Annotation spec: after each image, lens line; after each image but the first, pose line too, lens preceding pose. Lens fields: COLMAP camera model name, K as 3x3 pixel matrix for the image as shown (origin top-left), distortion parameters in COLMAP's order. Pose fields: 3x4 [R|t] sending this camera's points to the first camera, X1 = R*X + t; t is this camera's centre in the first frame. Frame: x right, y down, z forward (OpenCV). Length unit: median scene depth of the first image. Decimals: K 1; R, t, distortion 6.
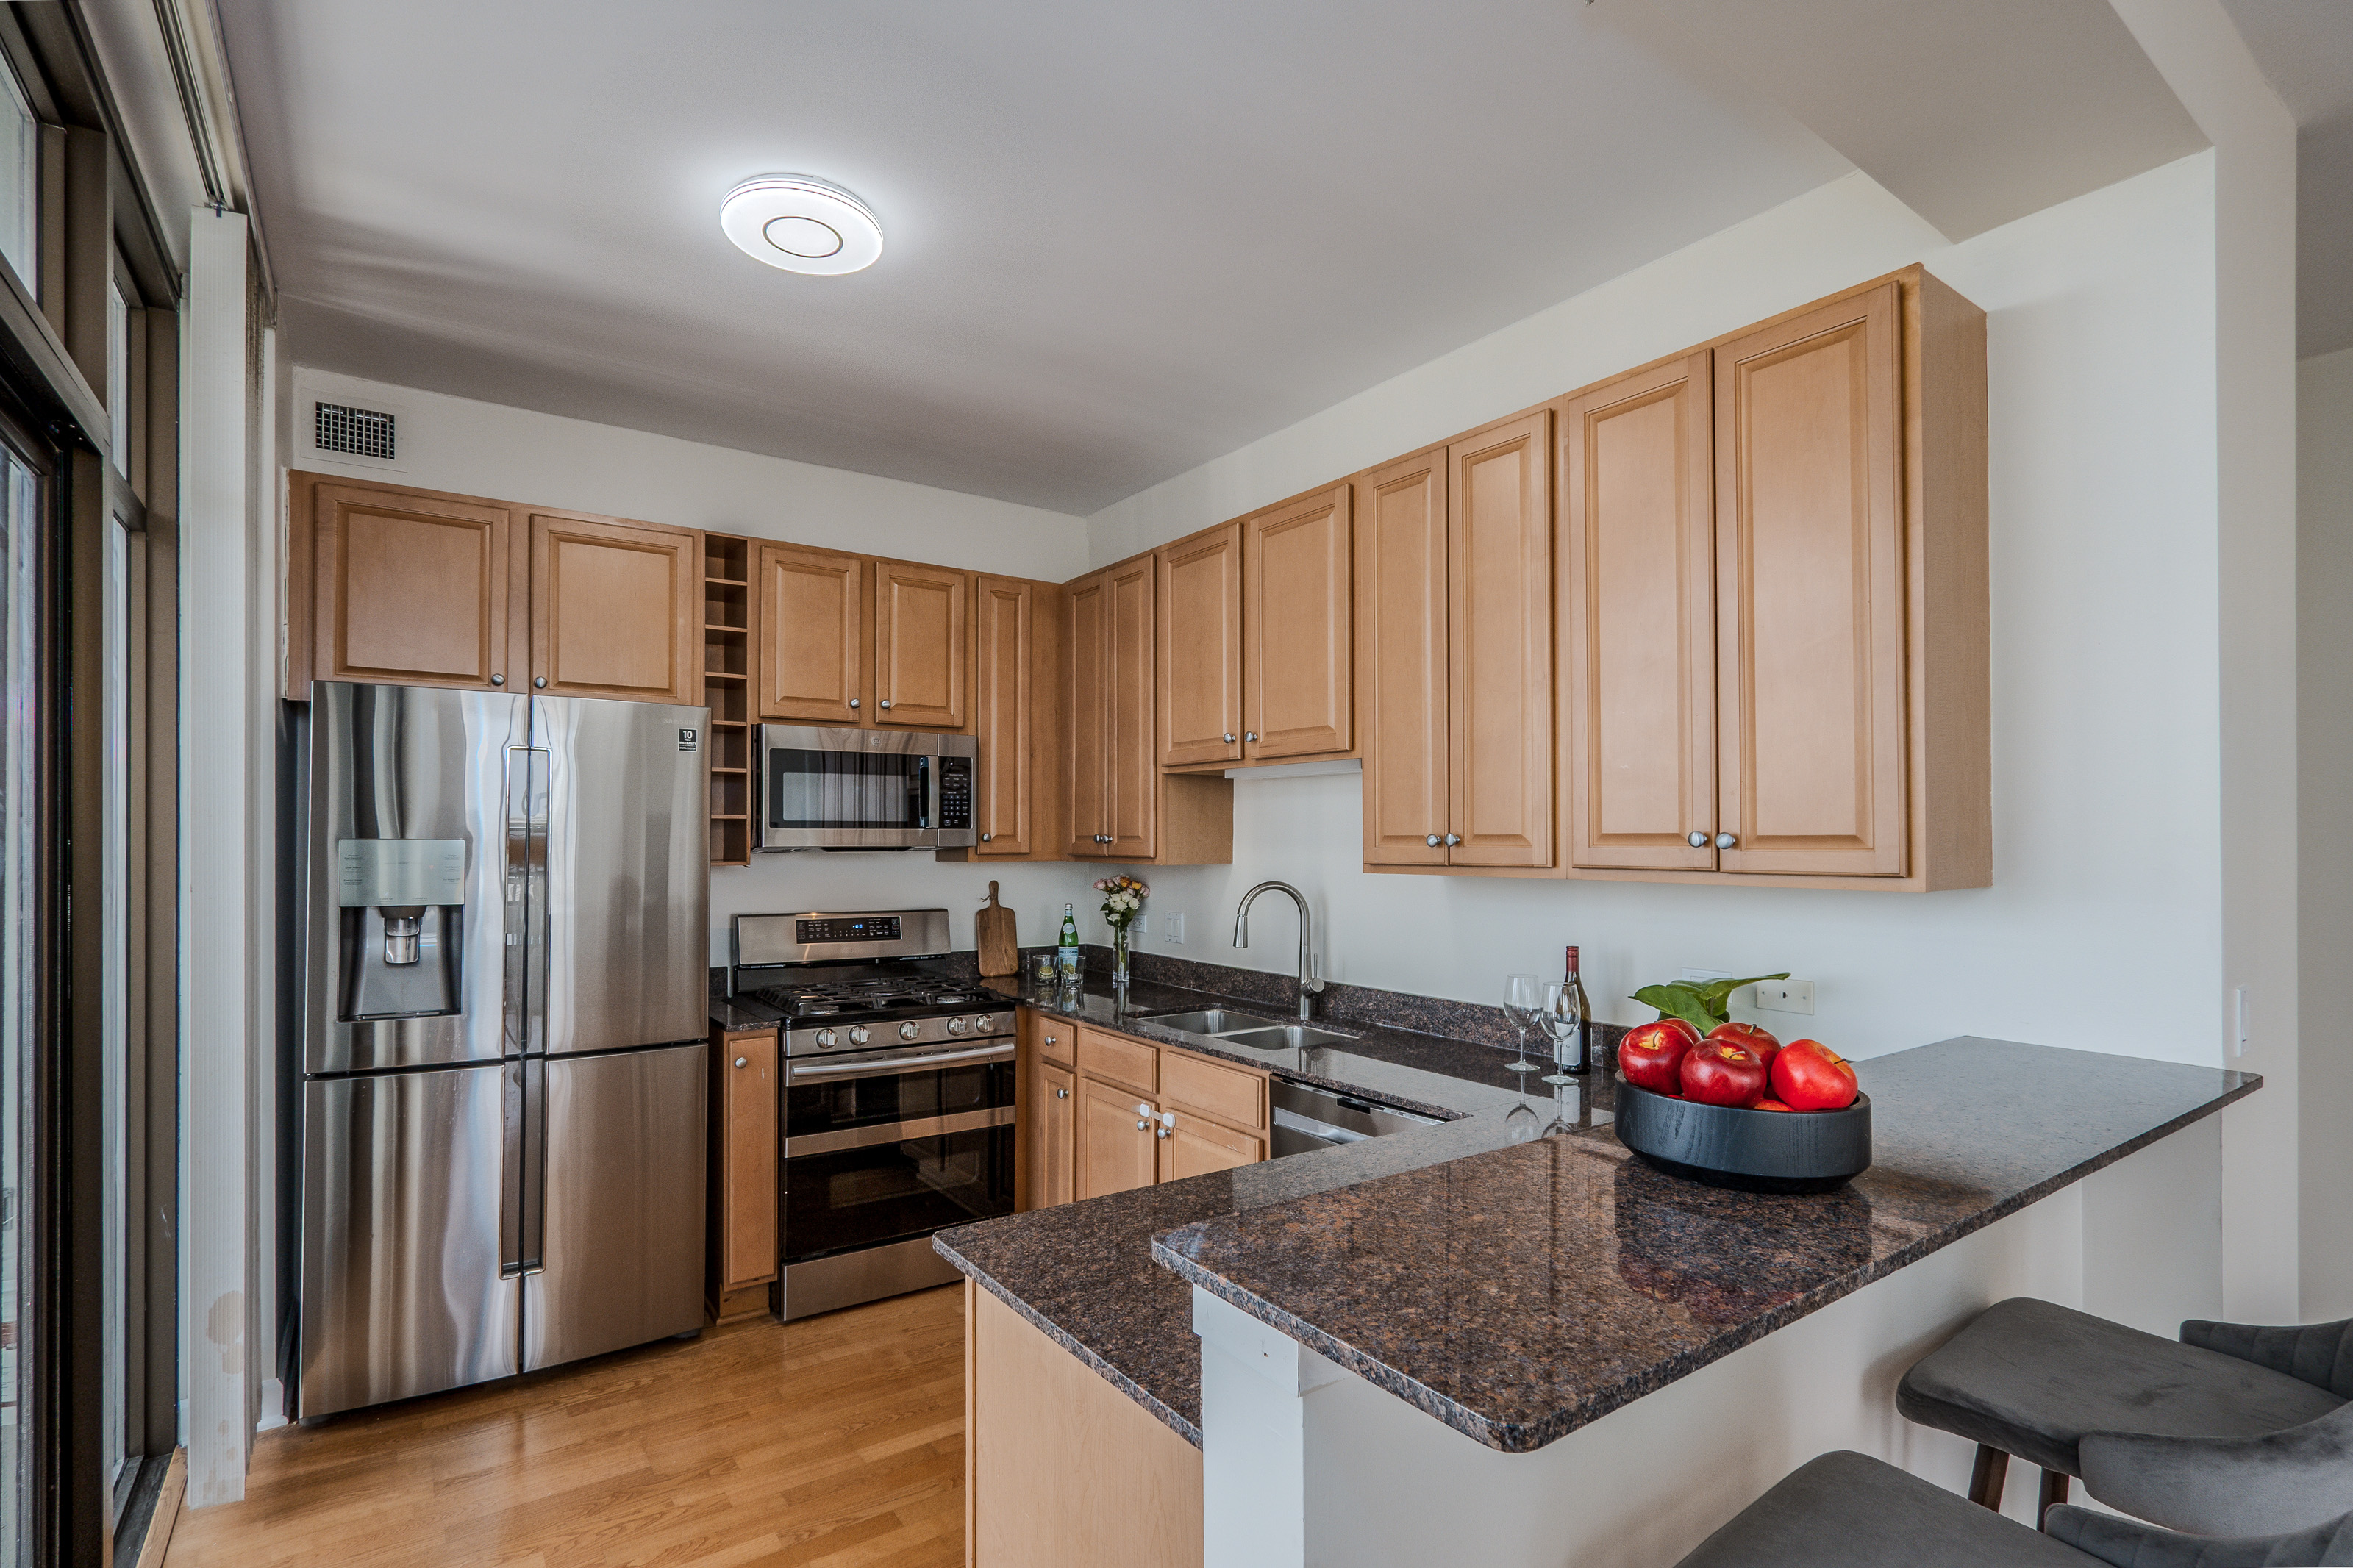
lens RADIAL K [[1101.4, 0, 1180.1], [0, 1101.4, 813.6], [0, 0, 1]] dist [0.000818, 0.001669]
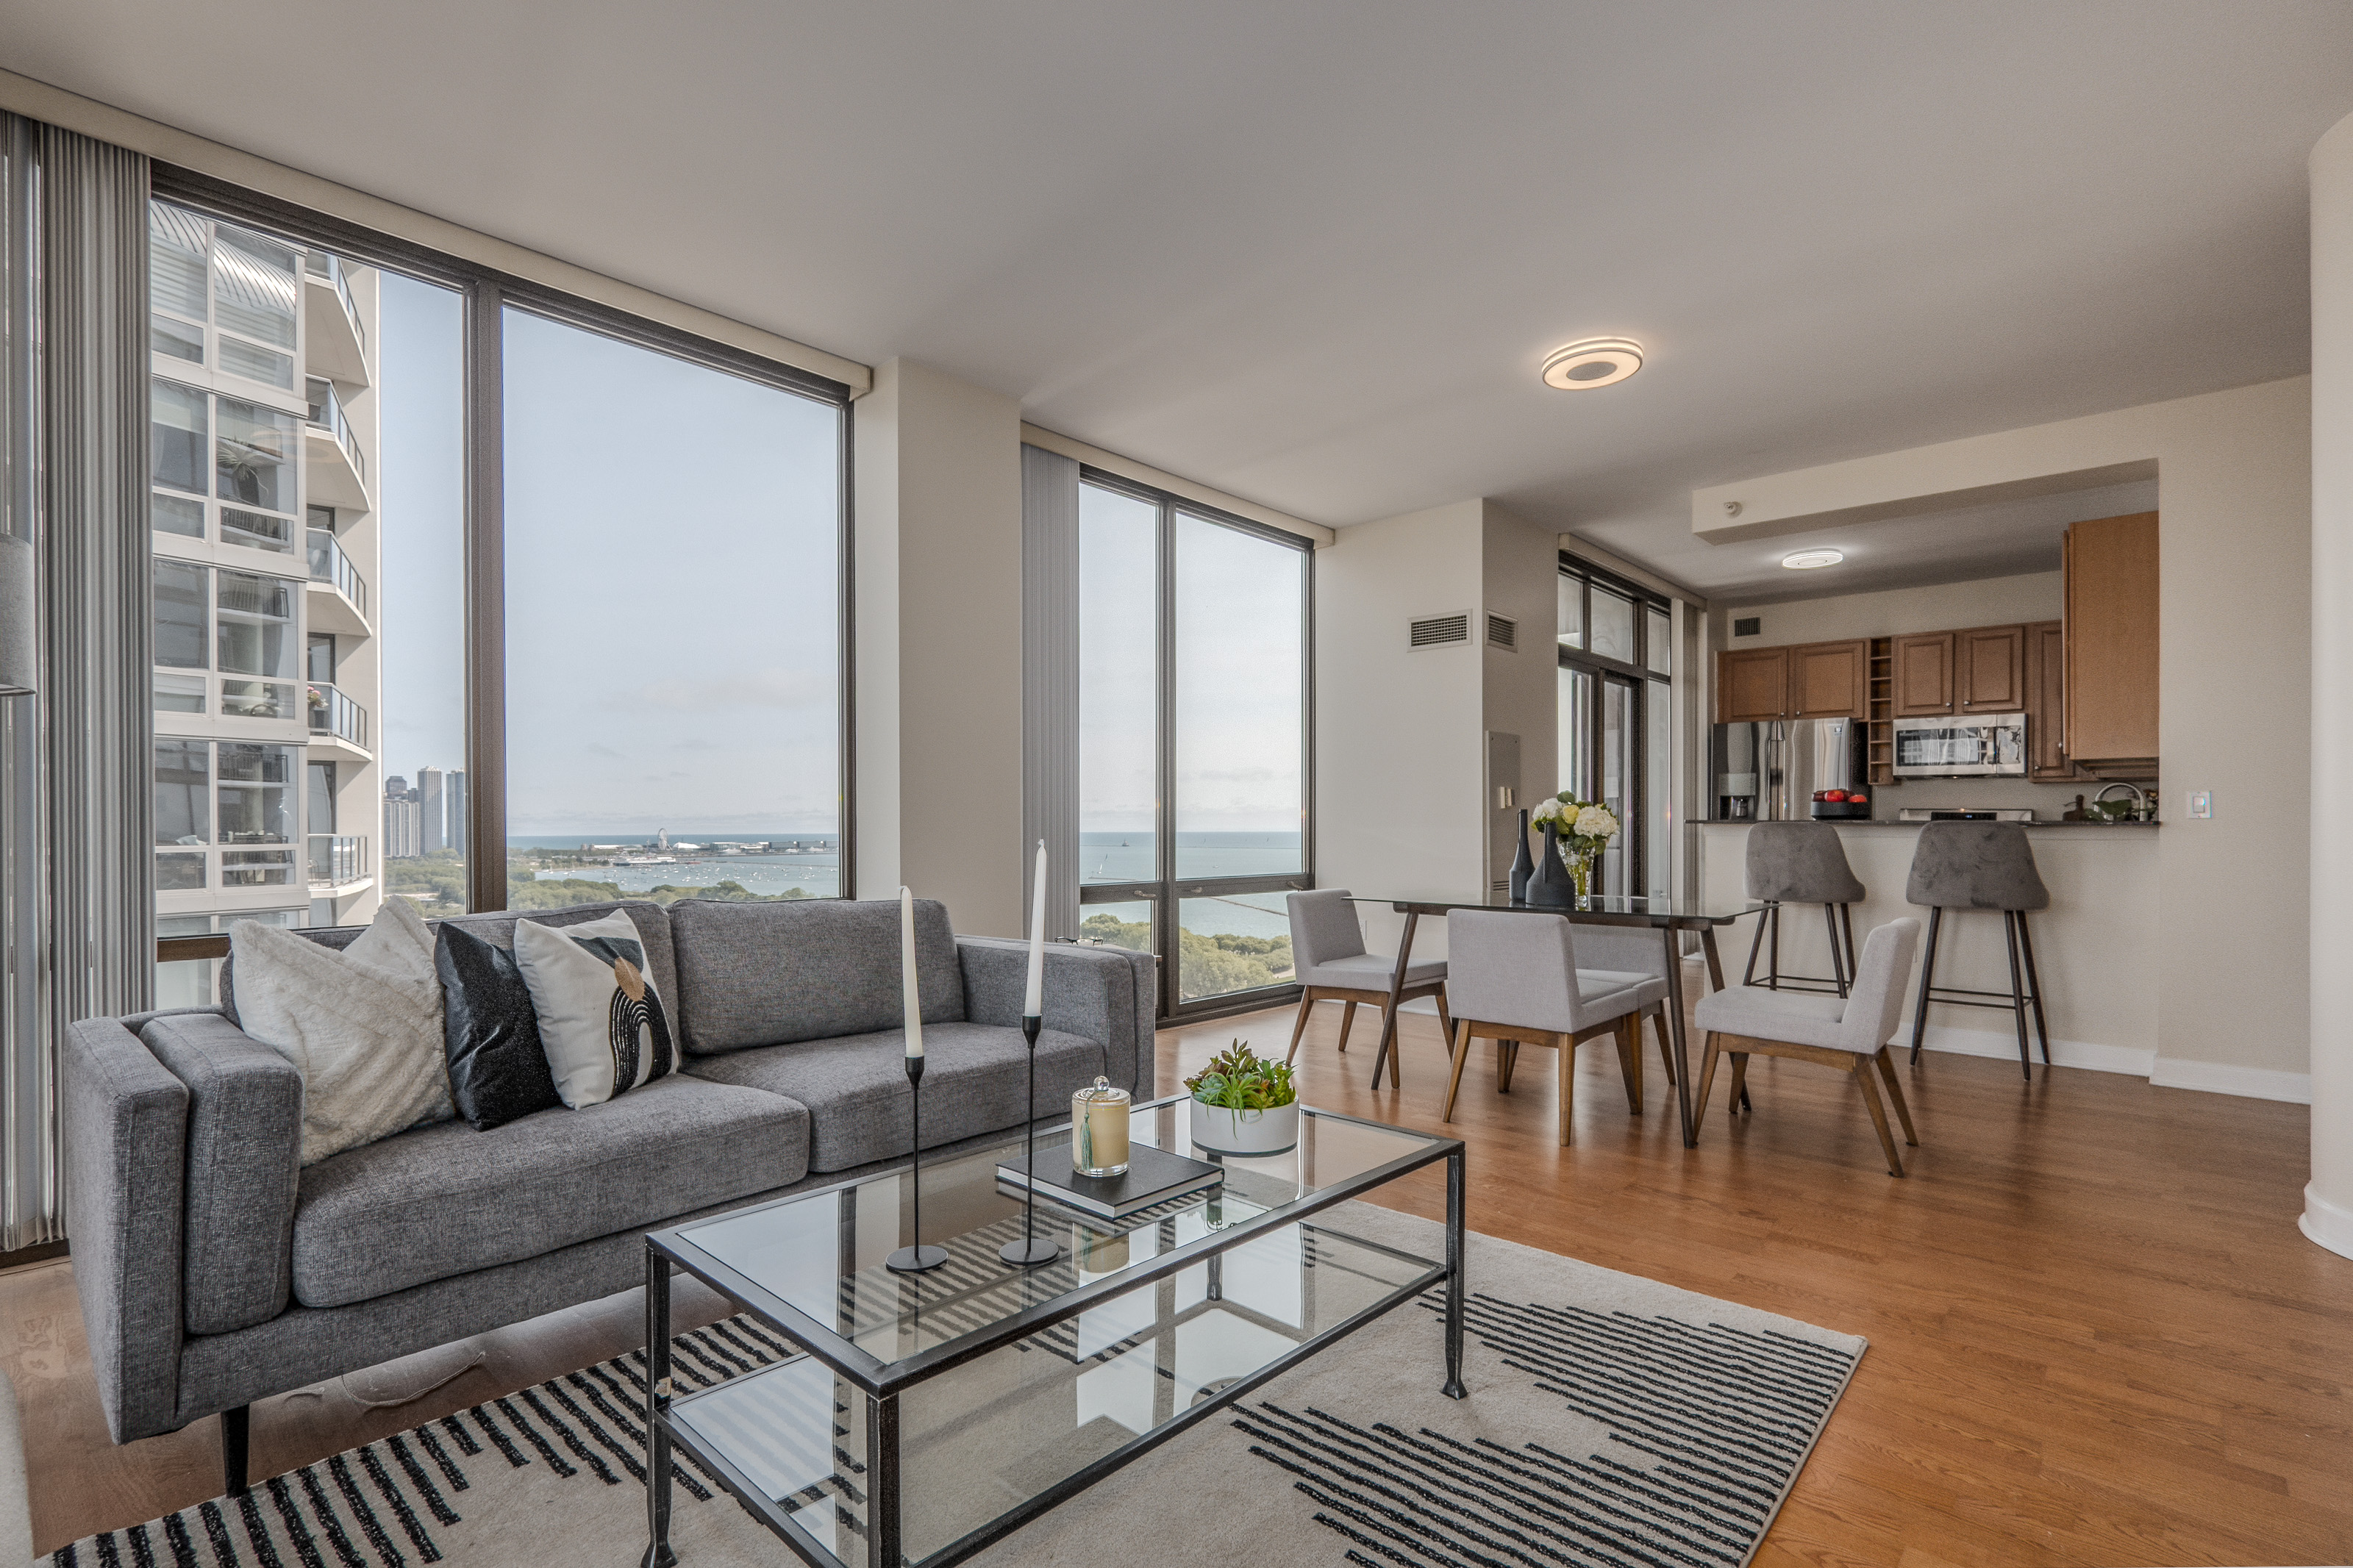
lens RADIAL K [[1101.4, 0, 1134.6], [0, 1101.4, 835.8], [0, 0, 1]] dist [0.000818, 0.001669]
pose [[0.185073, 0.012960, -0.982639, 1.462992], [0.009622, 0.999841, 0.015000, 0.100463], [0.982678, -0.012231, 0.184919, -0.883996]]
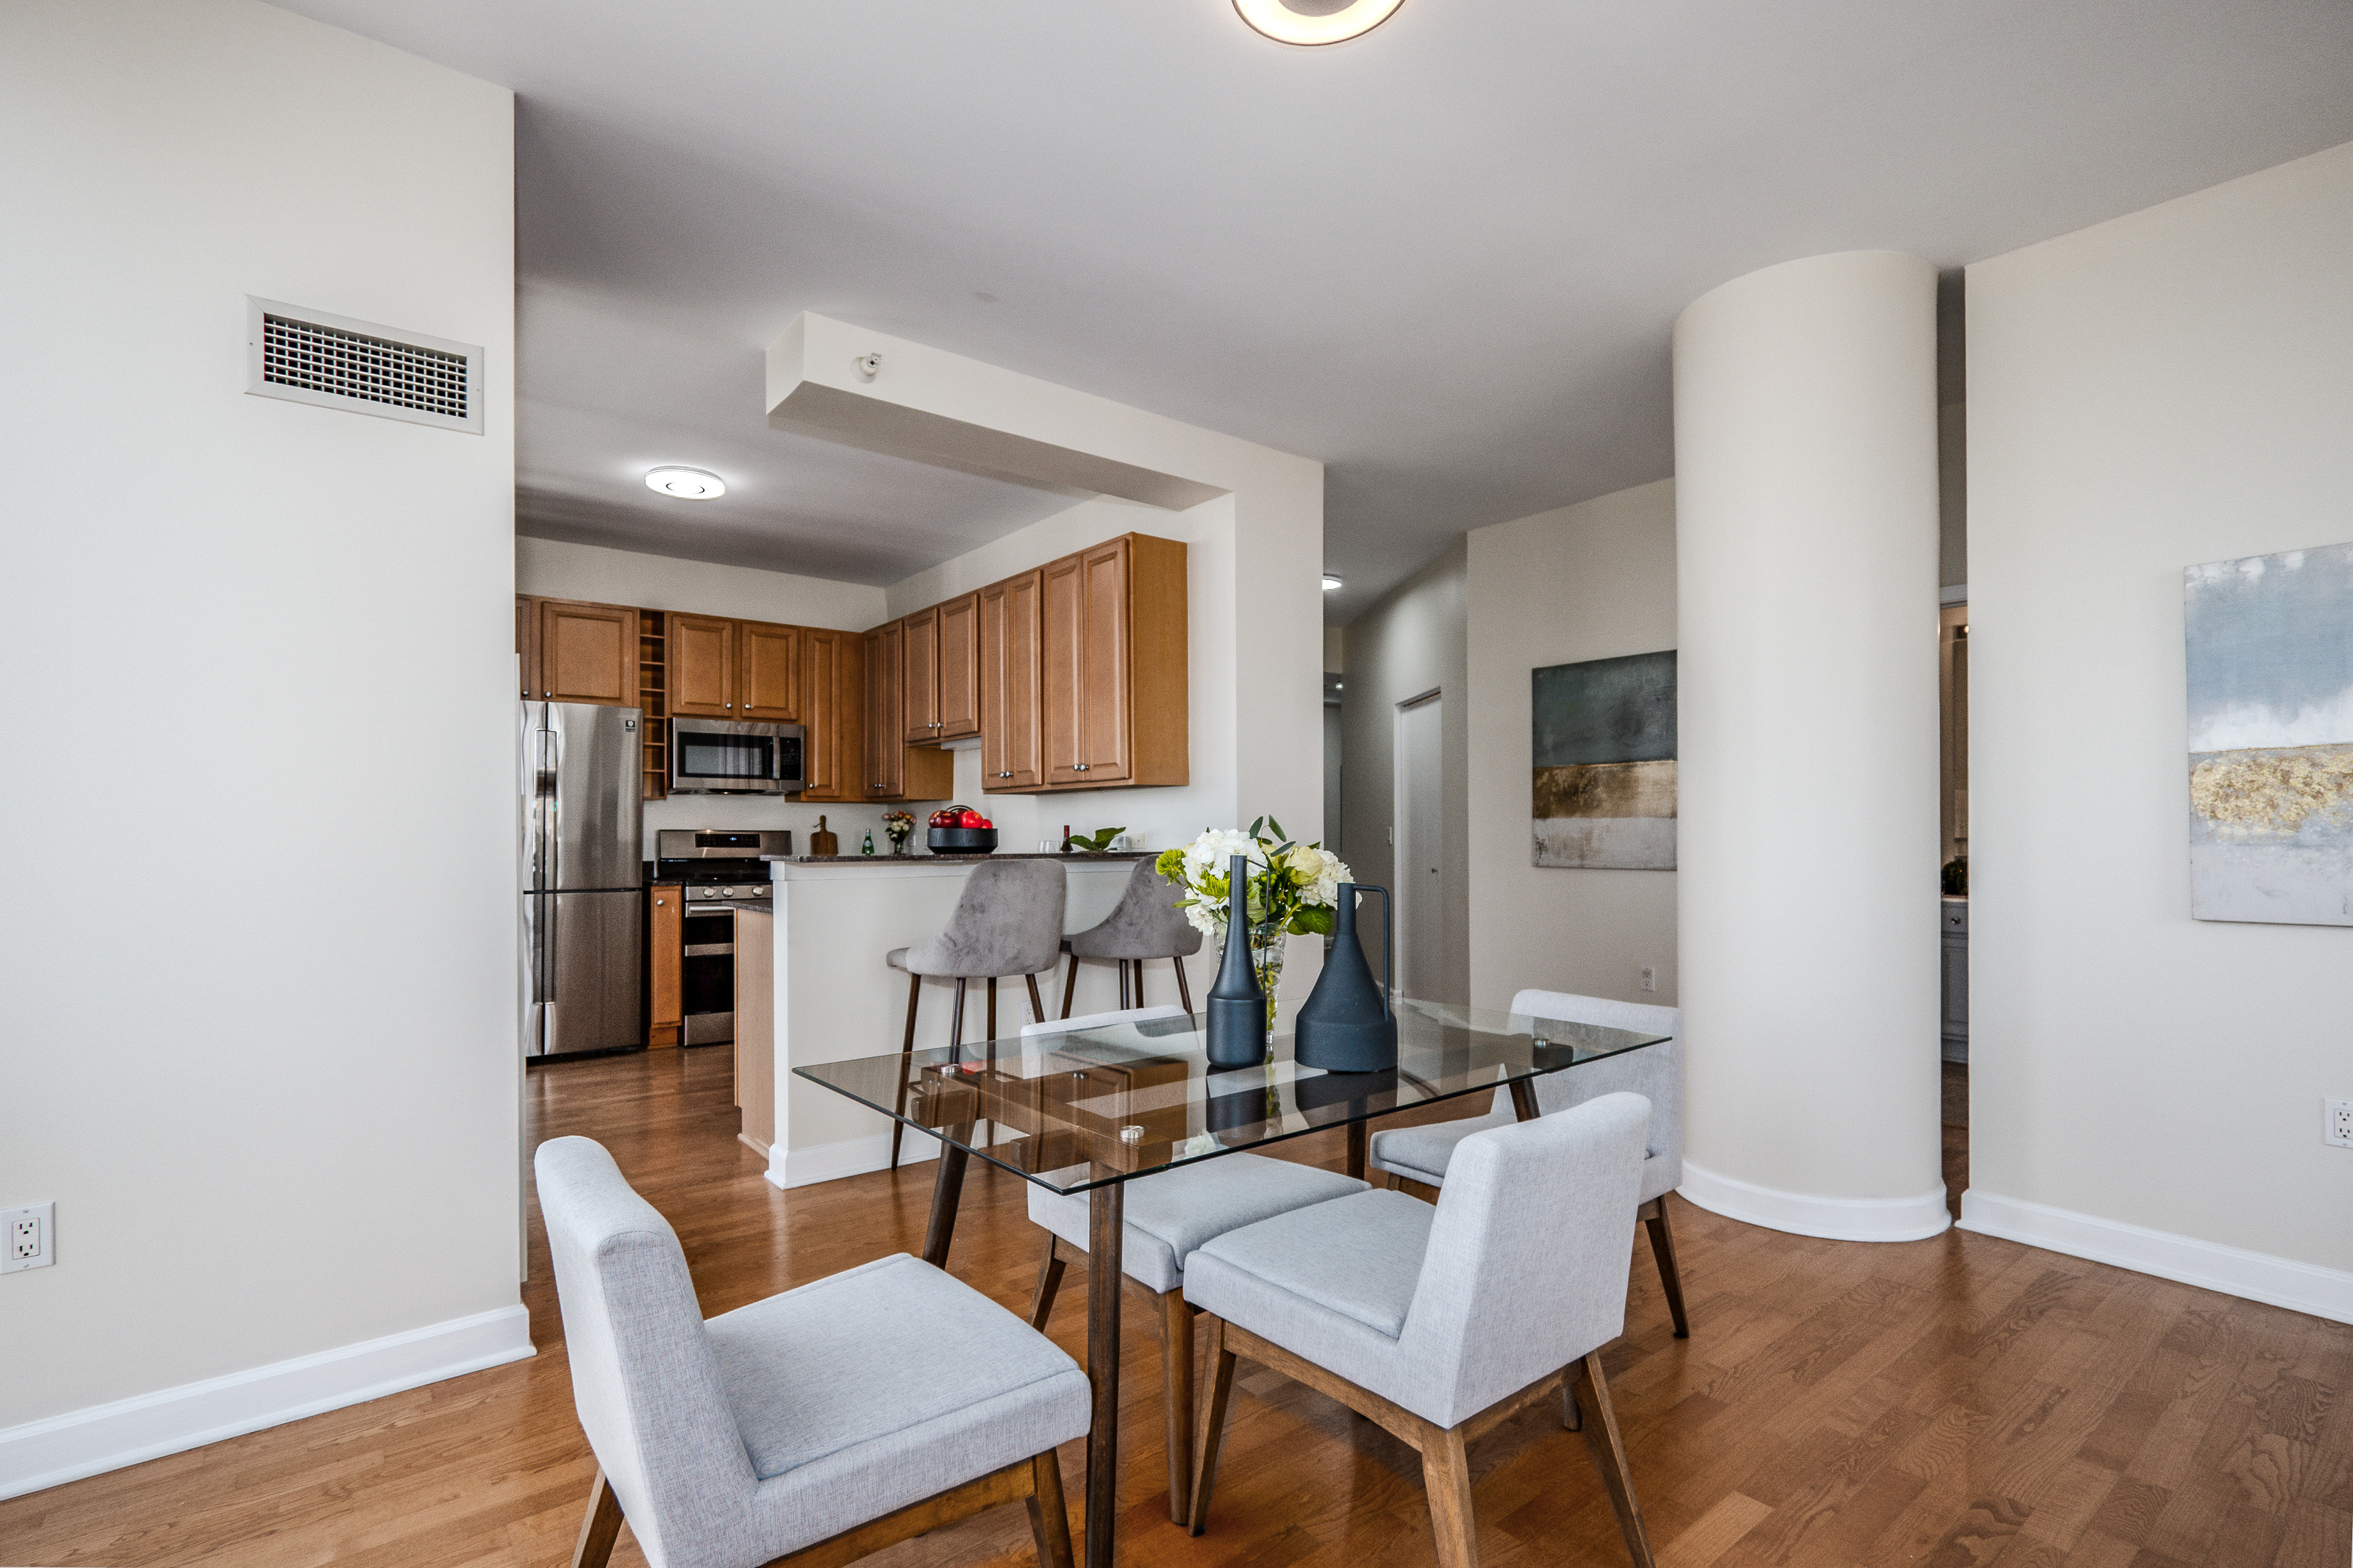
lens RADIAL K [[1101.4, 0, 1173.3], [0, 1101.4, 818.6], [0, 0, 1]] dist [0.000818, 0.001669]
pose [[0.999371, -0.001079, 0.035451, 0.341011], [0.000875, 0.999983, 0.005775, 0.067458], [-0.035457, -0.005740, 0.999355, -0.754368]]
